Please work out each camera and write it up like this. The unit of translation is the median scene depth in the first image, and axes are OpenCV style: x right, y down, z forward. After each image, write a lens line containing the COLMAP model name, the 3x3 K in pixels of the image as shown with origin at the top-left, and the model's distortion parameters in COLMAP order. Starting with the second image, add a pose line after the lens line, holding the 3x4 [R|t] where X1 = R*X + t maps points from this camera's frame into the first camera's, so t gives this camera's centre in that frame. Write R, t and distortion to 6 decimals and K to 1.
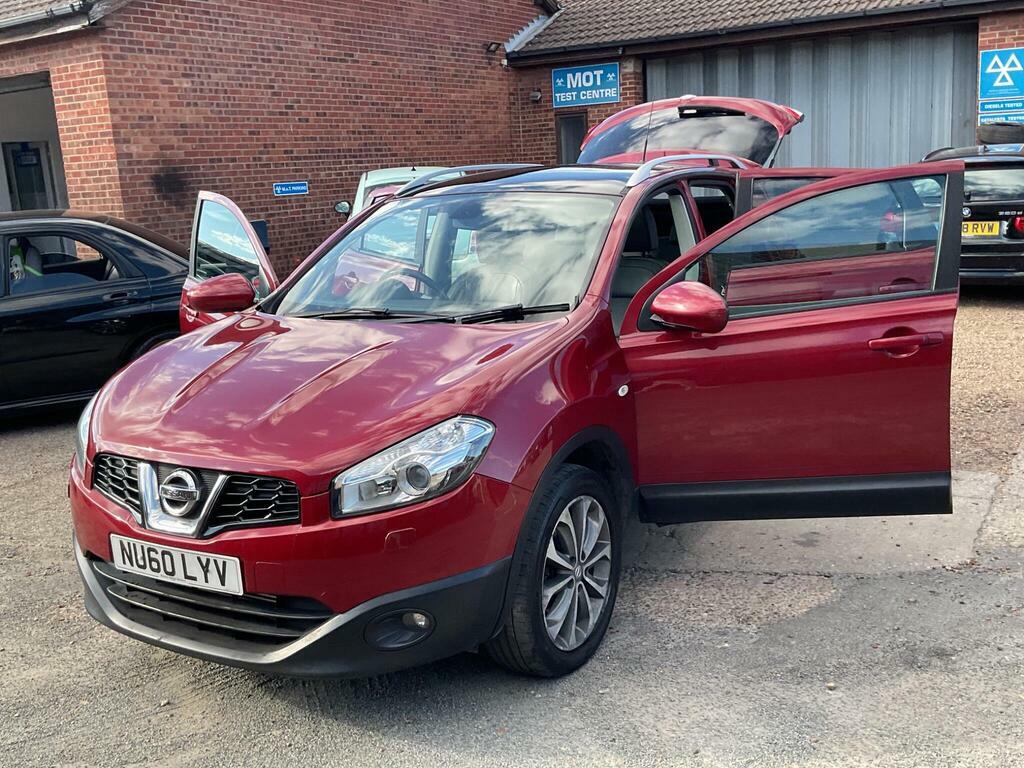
lens RADIAL K [[1015.0, 0, 509.6], [0, 1015.0, 389.0], [0, 0, 1]] dist [0.133370, -0.286930]
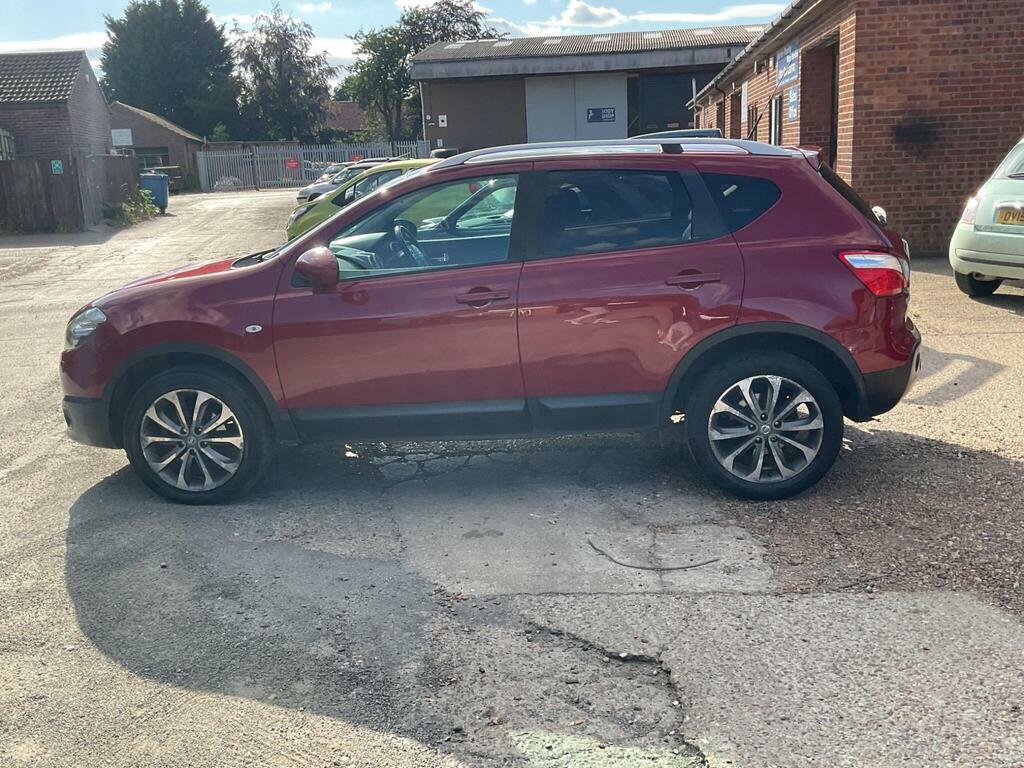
lens RADIAL K [[1022.2, 0, 508.4], [0, 1022.2, 385.3], [0, 0, 1]] dist [0.111187, -0.247858]
pose [[0.416115, 0.236212, -0.878096, 0.463069], [-0.179064, 0.968048, 0.175554, -0.070941], [0.891507, 0.084185, 0.445116, 0.226628]]
